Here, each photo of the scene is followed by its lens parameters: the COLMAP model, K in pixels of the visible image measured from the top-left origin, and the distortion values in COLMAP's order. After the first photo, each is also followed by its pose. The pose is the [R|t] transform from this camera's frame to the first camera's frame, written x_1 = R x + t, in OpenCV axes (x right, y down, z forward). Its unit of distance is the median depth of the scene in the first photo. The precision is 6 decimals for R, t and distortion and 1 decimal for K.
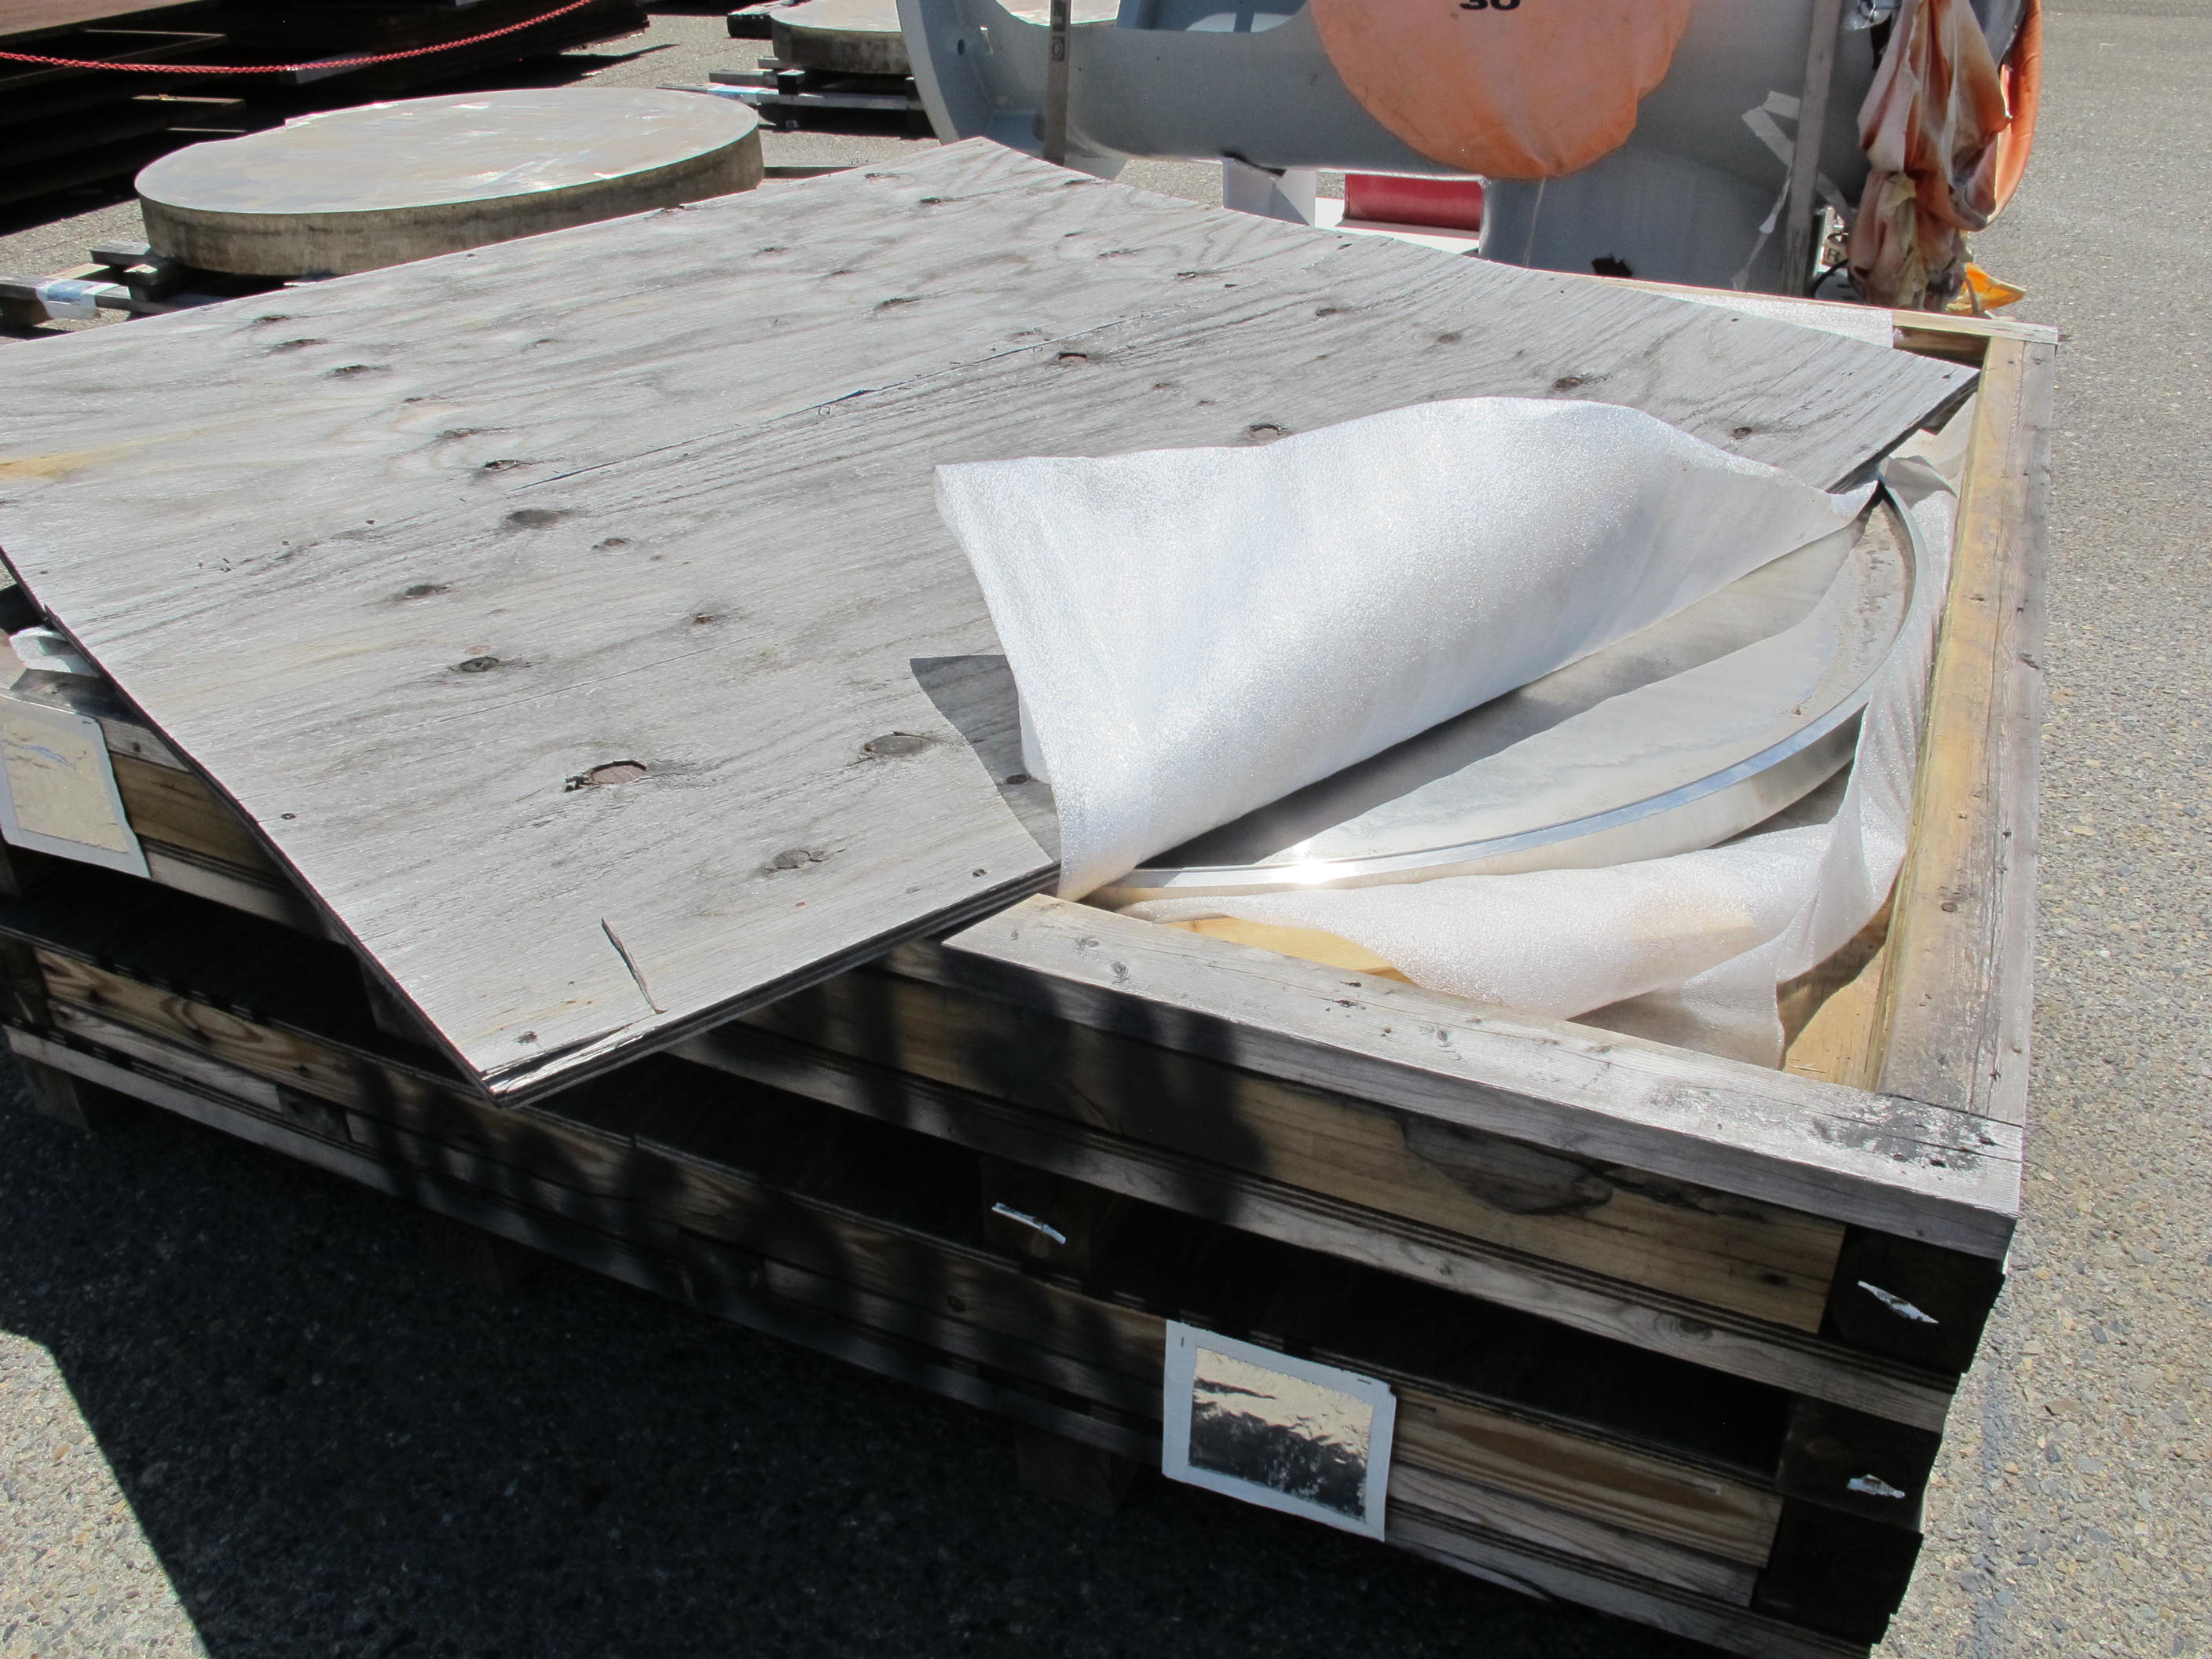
lens RADIAL K [[1861.3, 0, 1102.6], [0, 1861.3, 817.9], [0, 0, 1]] dist [-0.138418, 0.102750]
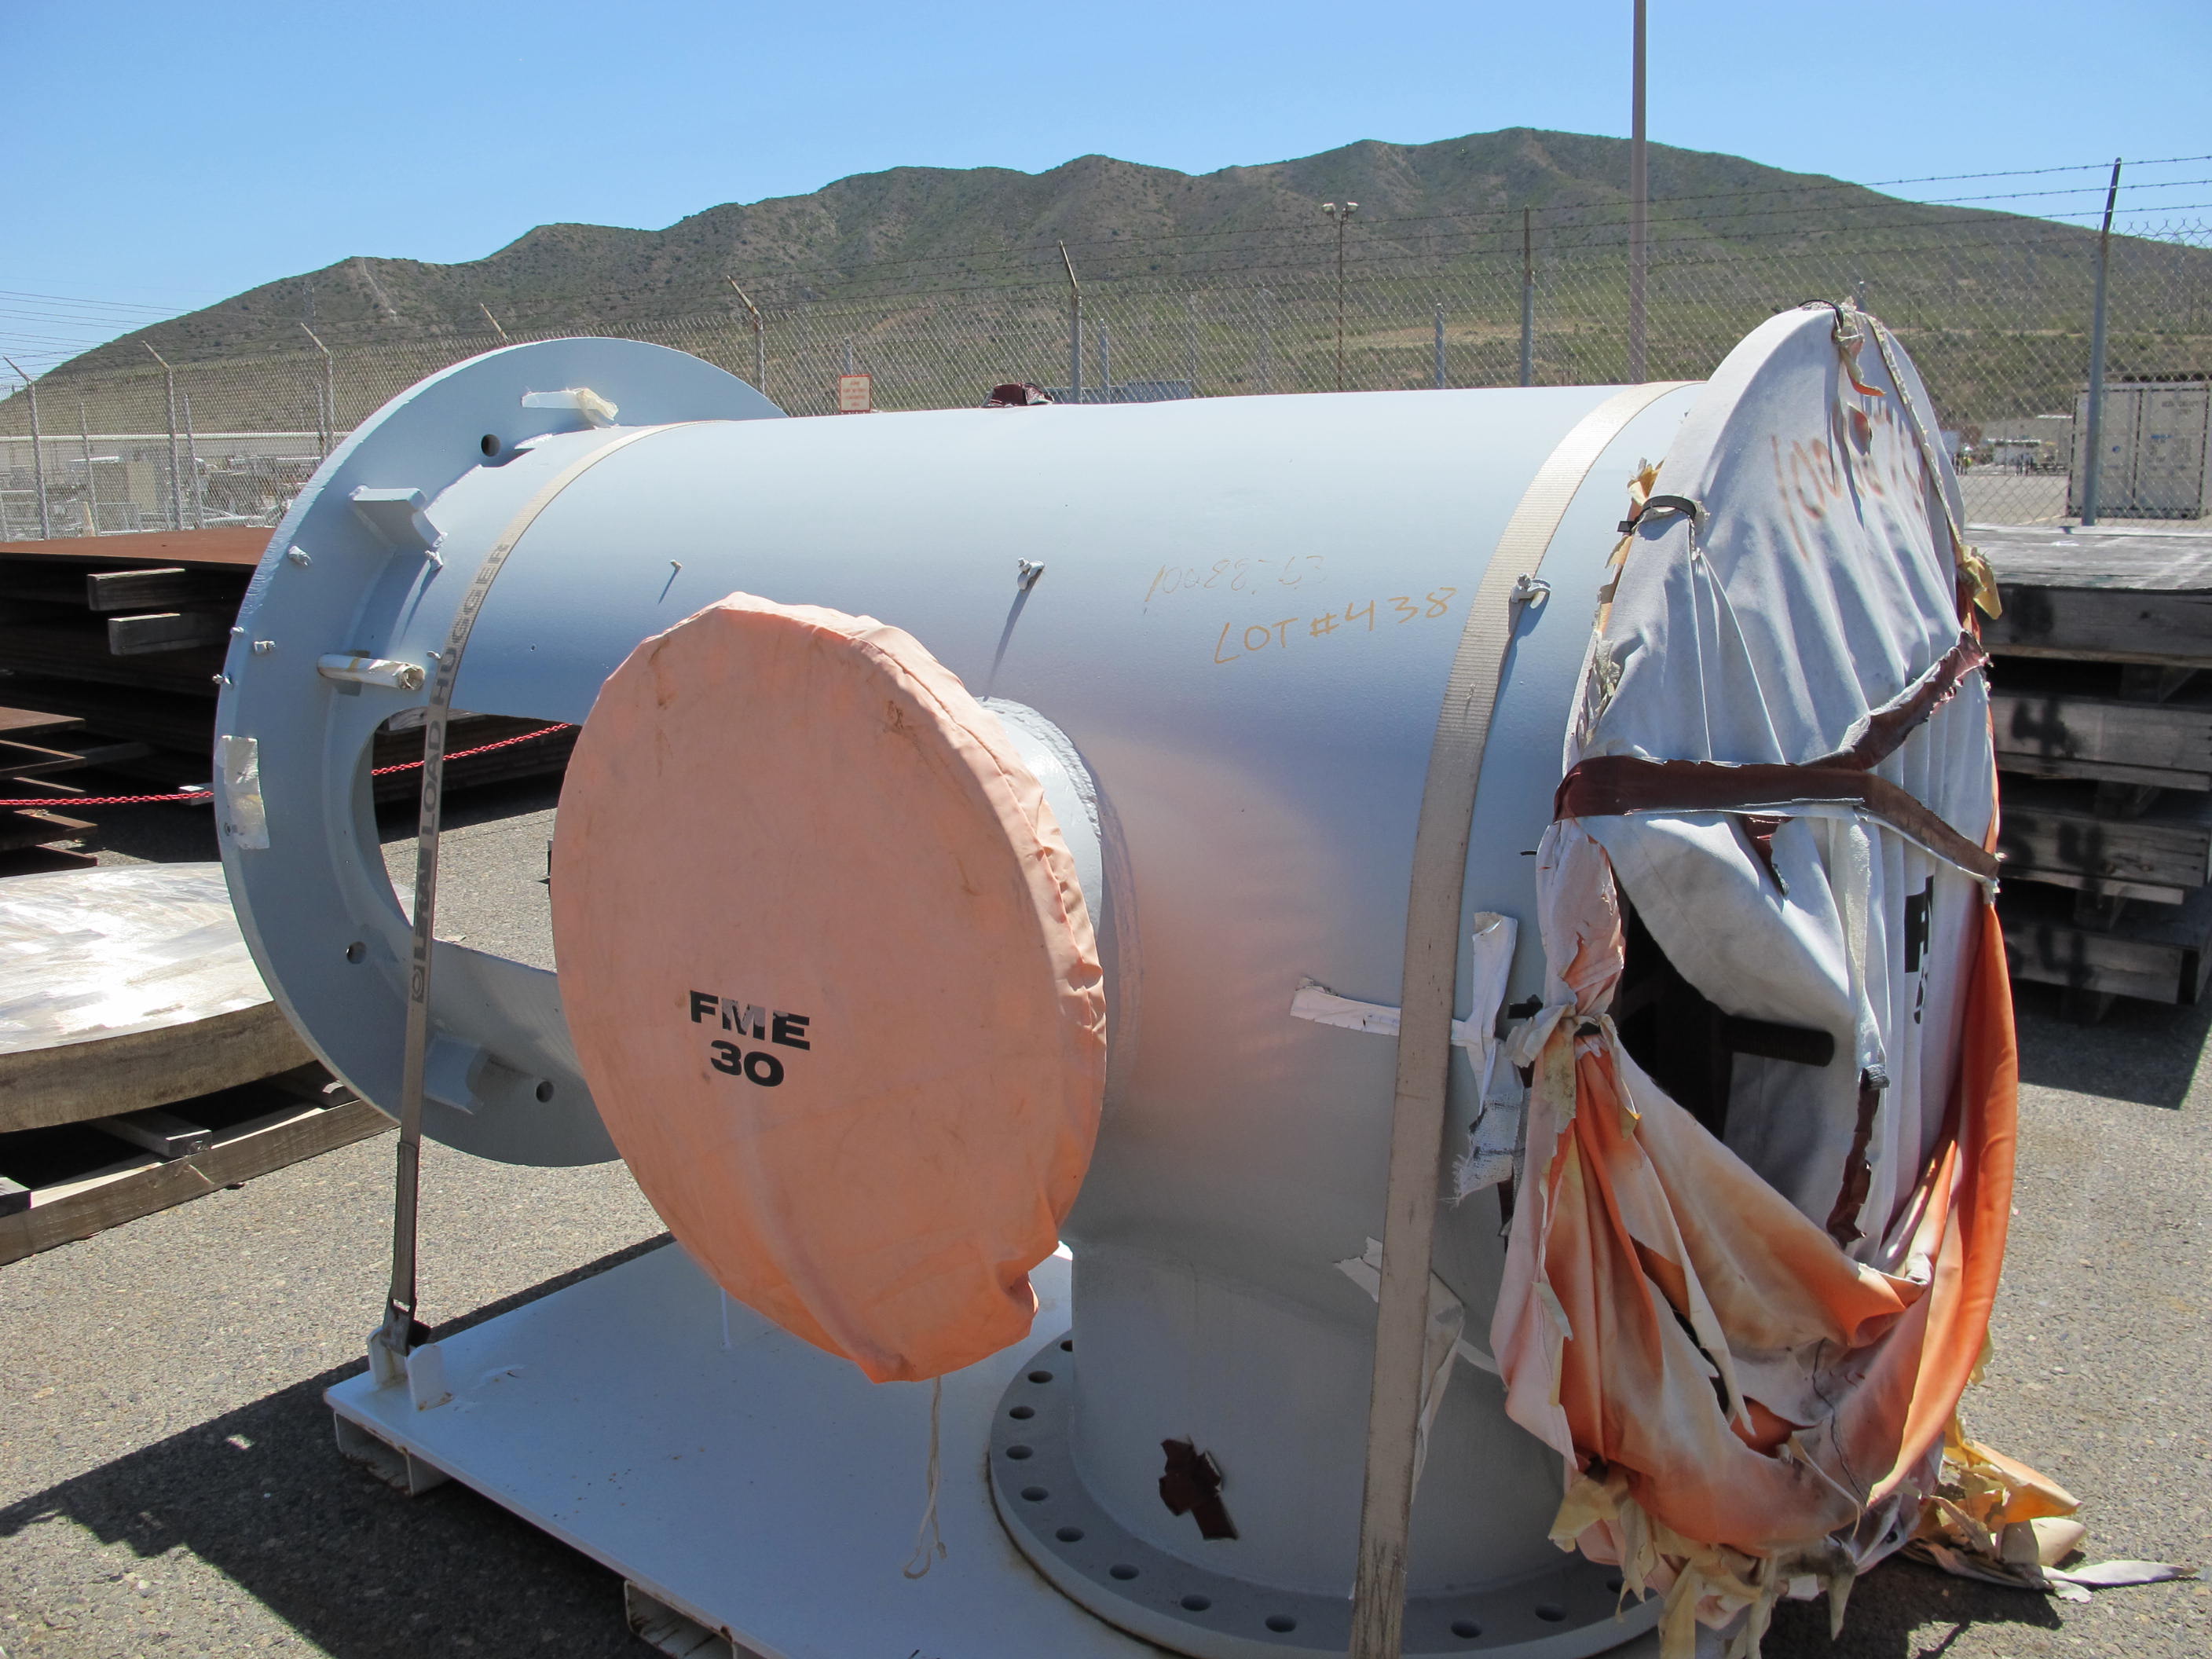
lens RADIAL K [[1861.3, 0, 1102.6], [0, 1861.3, 817.9], [0, 0, 1]] dist [-0.138418, 0.102750]
pose [[0.976644, 0.051665, -0.208560, 0.400184], [-0.116984, 0.942038, -0.314451, -0.343728], [0.180225, 0.331505, 0.926080, 0.474662]]
